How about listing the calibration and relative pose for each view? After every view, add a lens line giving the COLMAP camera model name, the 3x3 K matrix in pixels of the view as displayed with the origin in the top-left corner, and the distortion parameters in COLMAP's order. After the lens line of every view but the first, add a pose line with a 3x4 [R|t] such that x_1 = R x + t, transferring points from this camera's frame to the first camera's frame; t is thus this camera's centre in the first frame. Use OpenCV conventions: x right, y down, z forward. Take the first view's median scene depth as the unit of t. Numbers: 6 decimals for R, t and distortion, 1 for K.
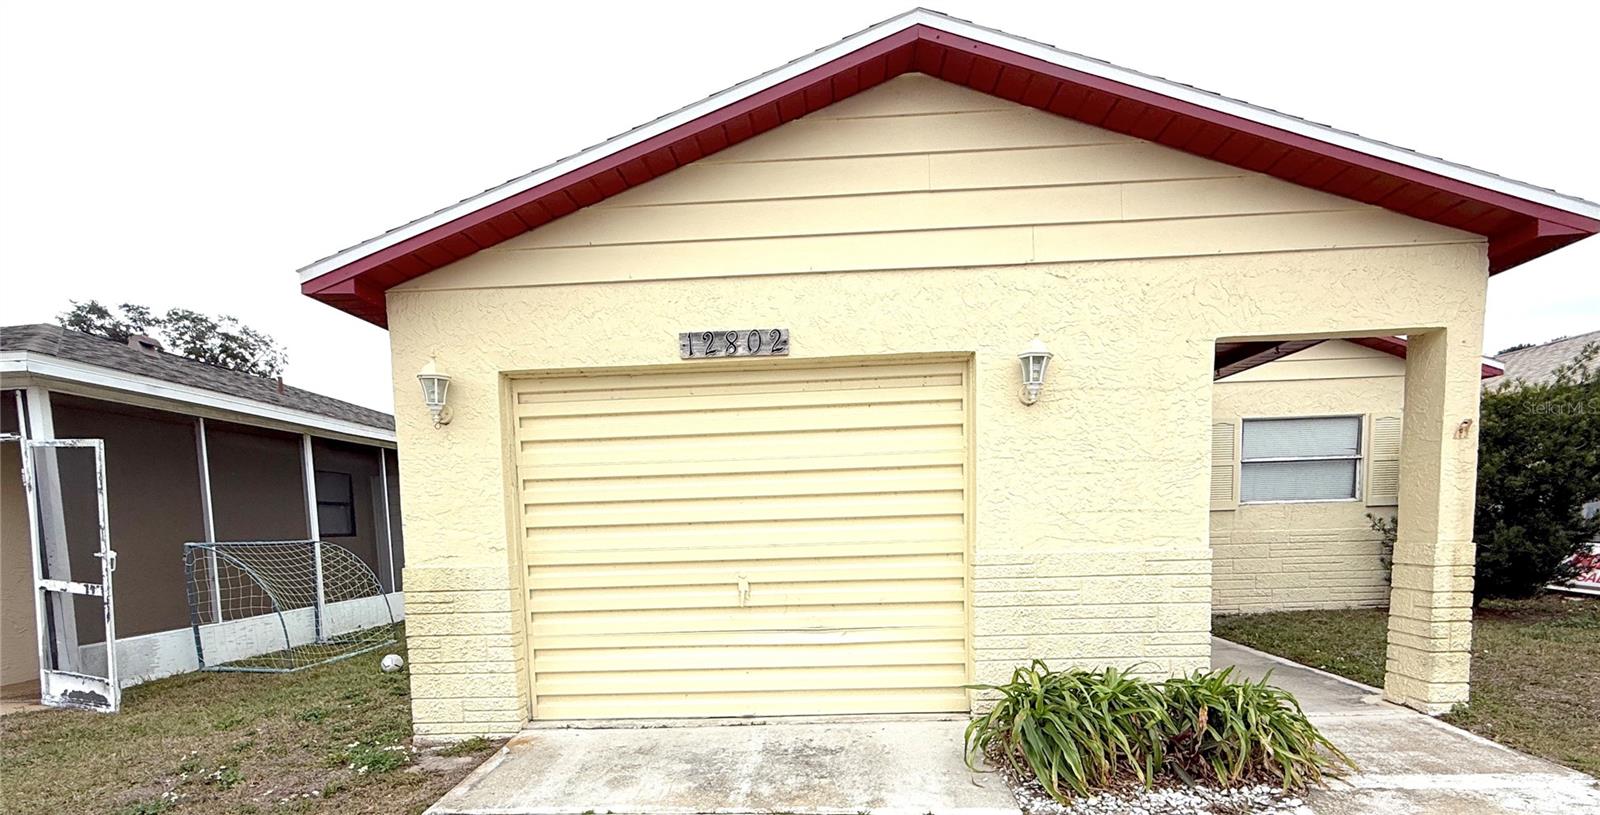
lens RADIAL K [[779.0, 0, 800.1], [0, 779.0, 461.9], [0, 0, 1]] dist [-0.000913, -0.000323]
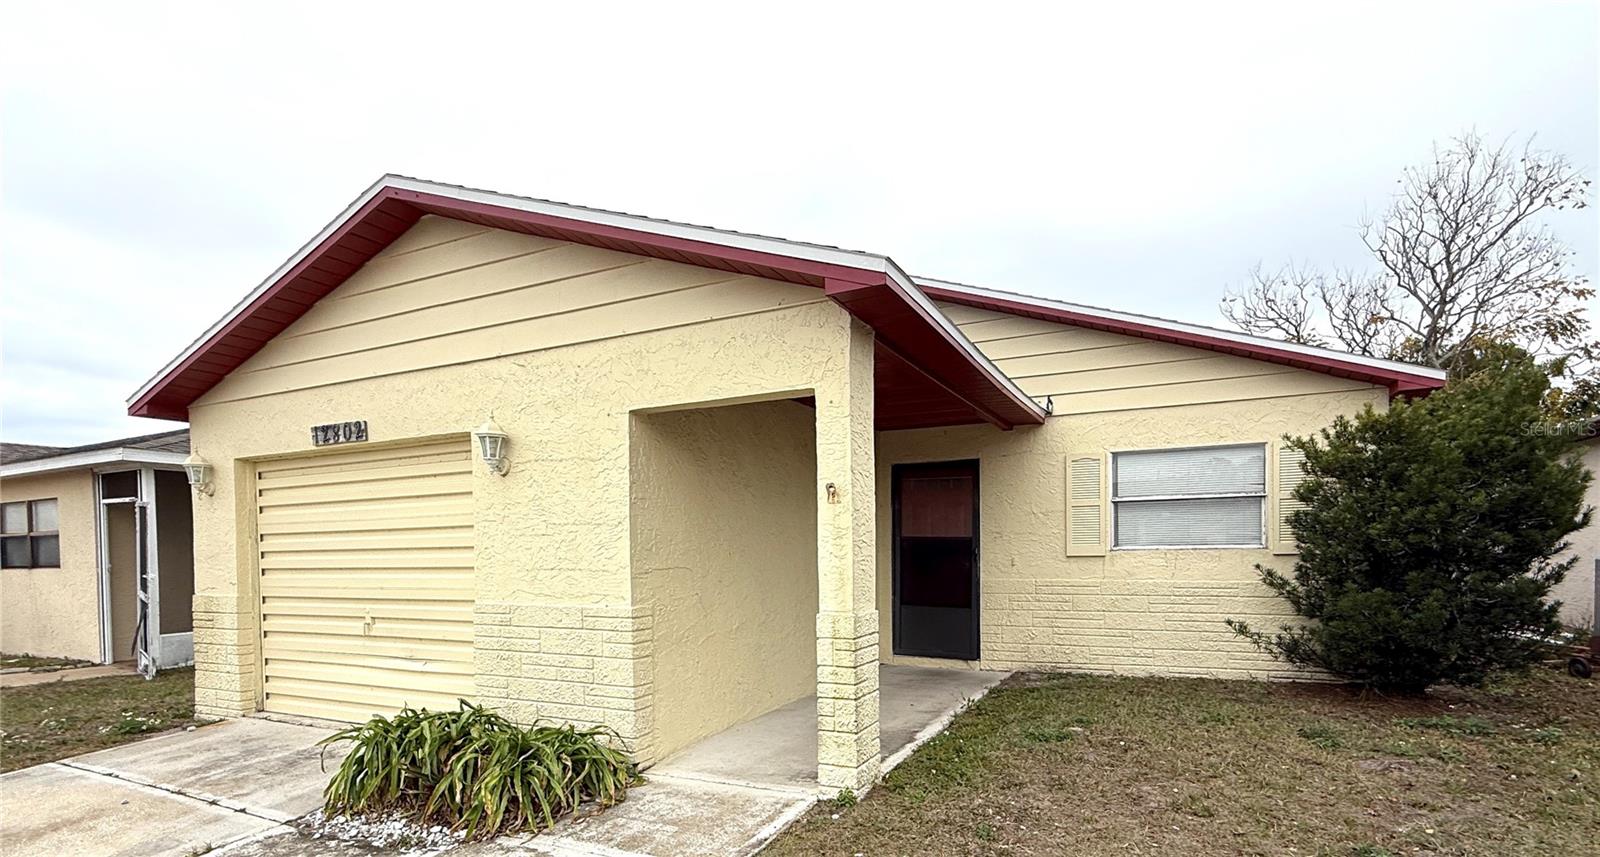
lens RADIAL K [[763.0, 0, 800.0], [0, 763.0, 428.5], [0, 0, 1]] dist [-0.000864, -0.000001]
pose [[0.920763, -0.045015, -0.387516, 1.140469], [0.018773, 0.997282, -0.071241, -0.053431], [0.389670, 0.058321, 0.919106, 0.116346]]
